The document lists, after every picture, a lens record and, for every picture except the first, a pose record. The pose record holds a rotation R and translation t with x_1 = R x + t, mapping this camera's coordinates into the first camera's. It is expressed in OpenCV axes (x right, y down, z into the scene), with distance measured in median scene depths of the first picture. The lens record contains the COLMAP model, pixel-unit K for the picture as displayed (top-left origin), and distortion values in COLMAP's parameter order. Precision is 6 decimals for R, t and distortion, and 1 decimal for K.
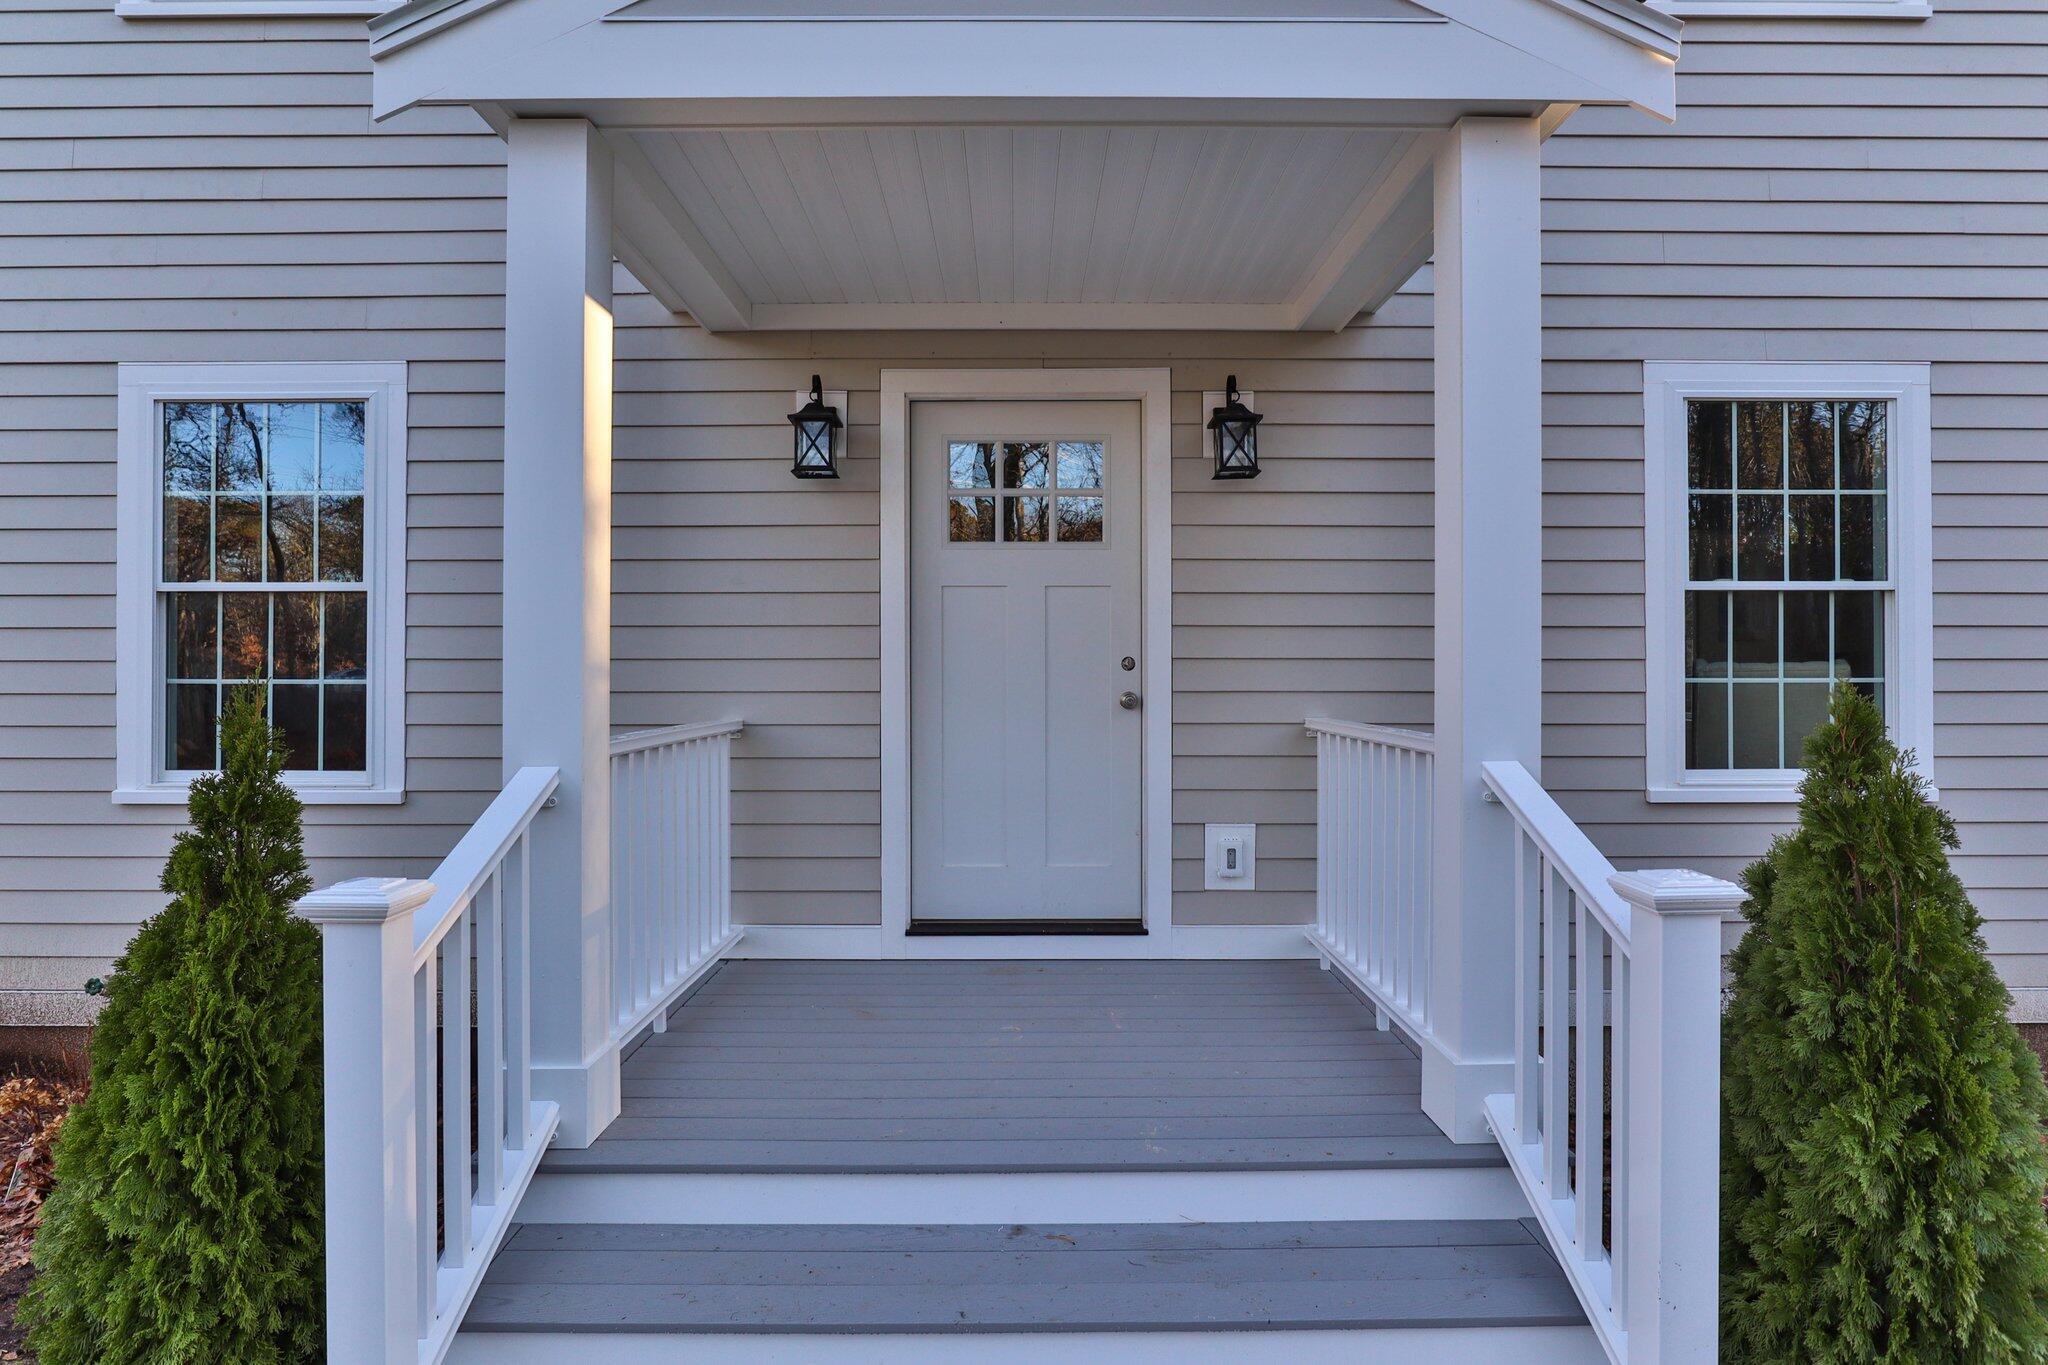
lens RADIAL K [[1308.6, 0, 1023.6], [0, 1308.6, 669.6], [0, 0, 1]] dist [-0.008592, -0.003155]
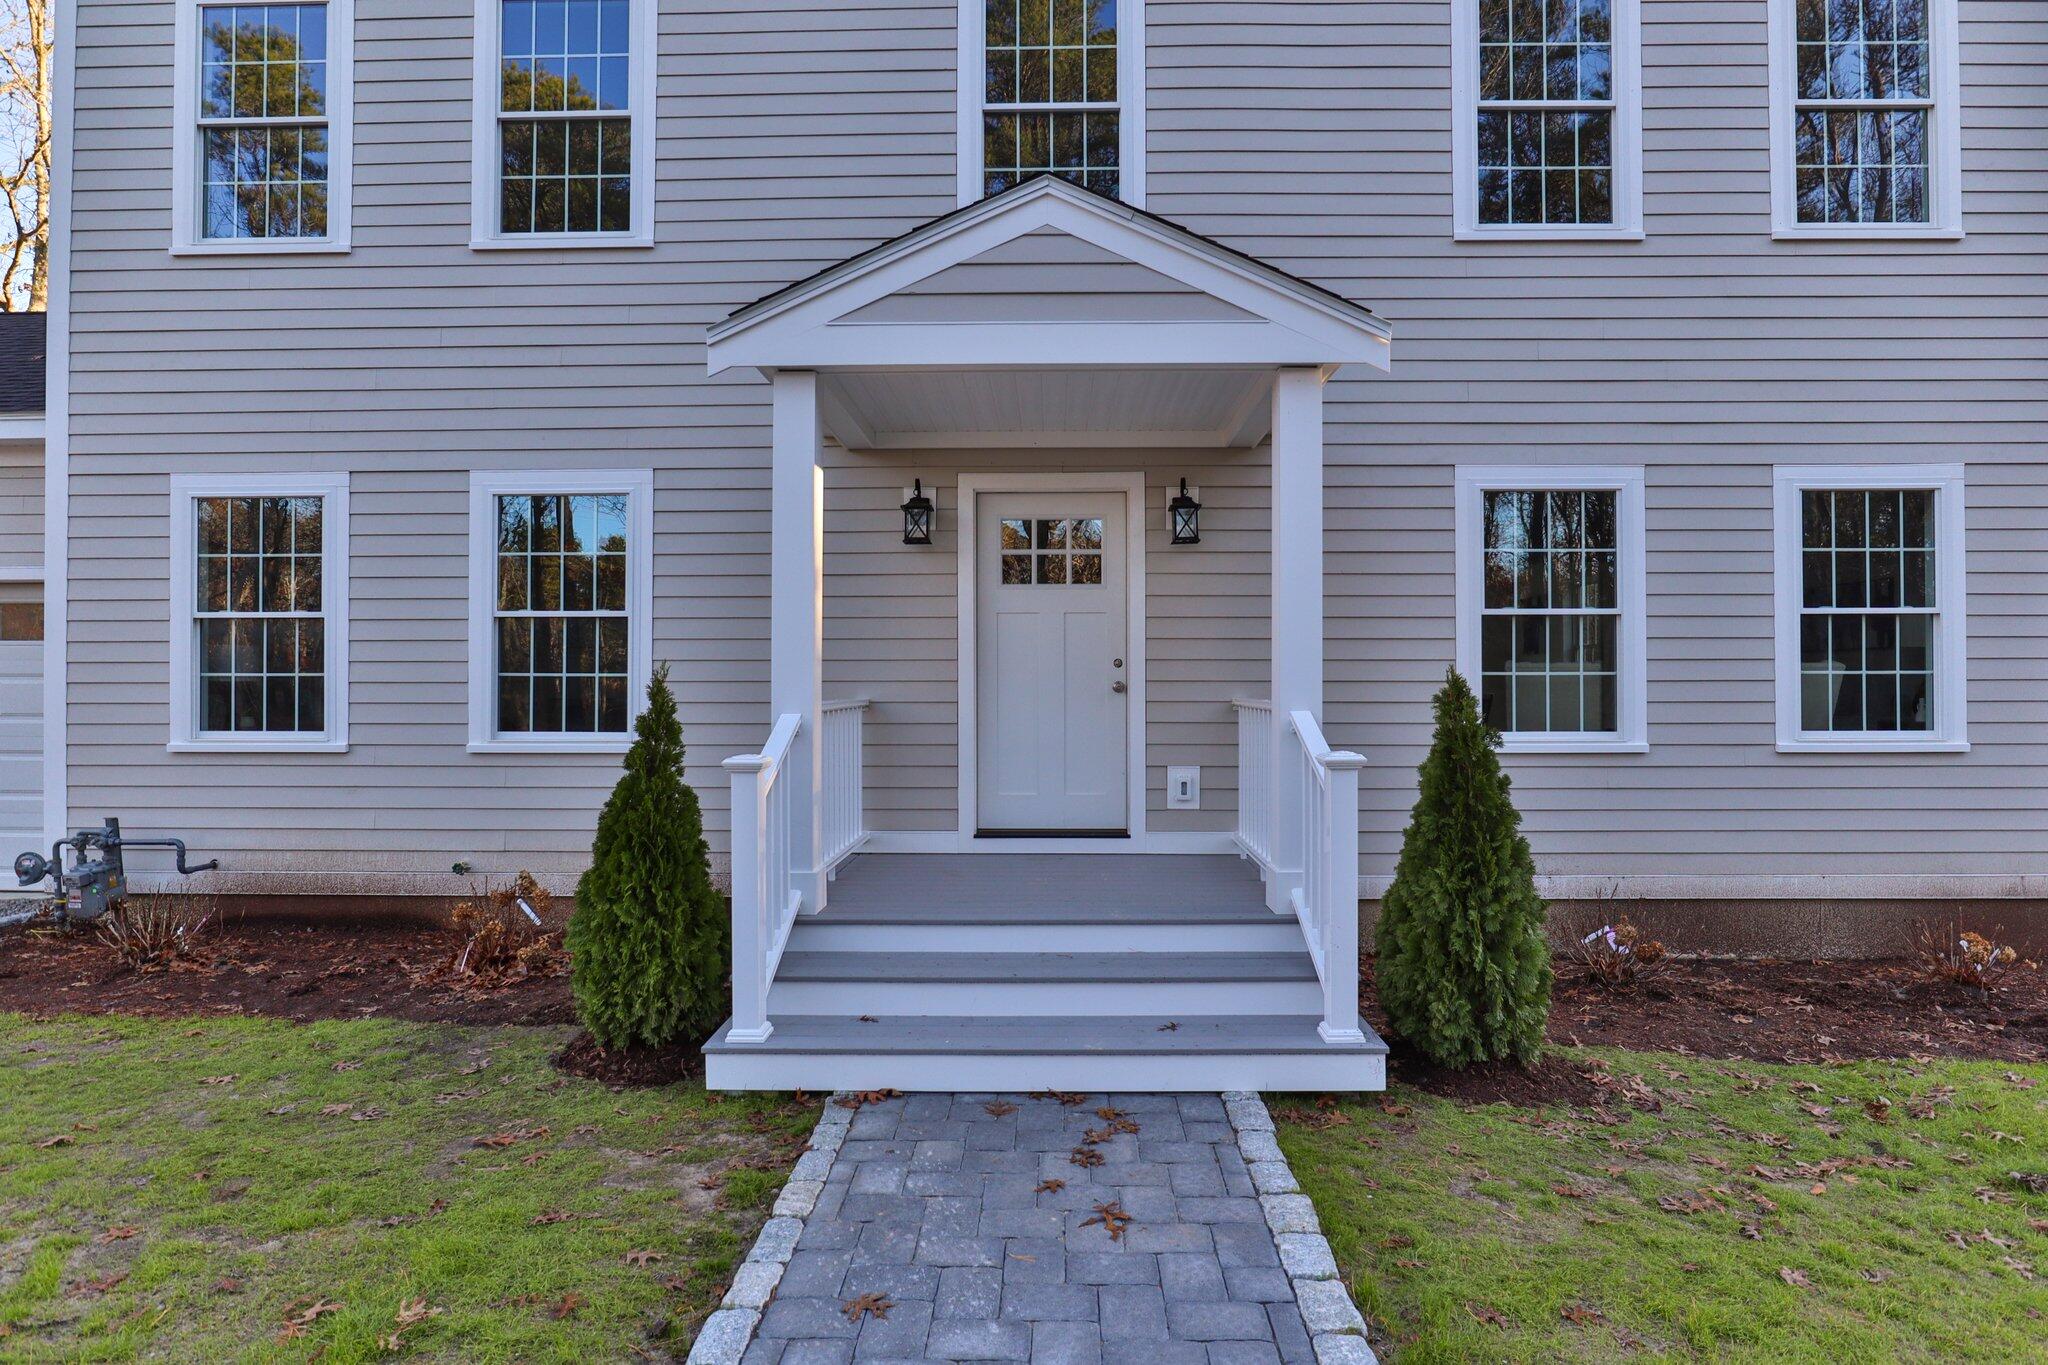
lens RADIAL K [[1308.6, 0, 1023.6], [0, 1308.6, 669.6], [0, 0, 1]] dist [-0.008592, -0.003155]
pose [[0.999588, -0.000355, -0.028712, 0.013579], [0.000136, 0.999971, -0.007624, 0.015505], [0.028714, 0.007617, 0.999559, -0.555735]]
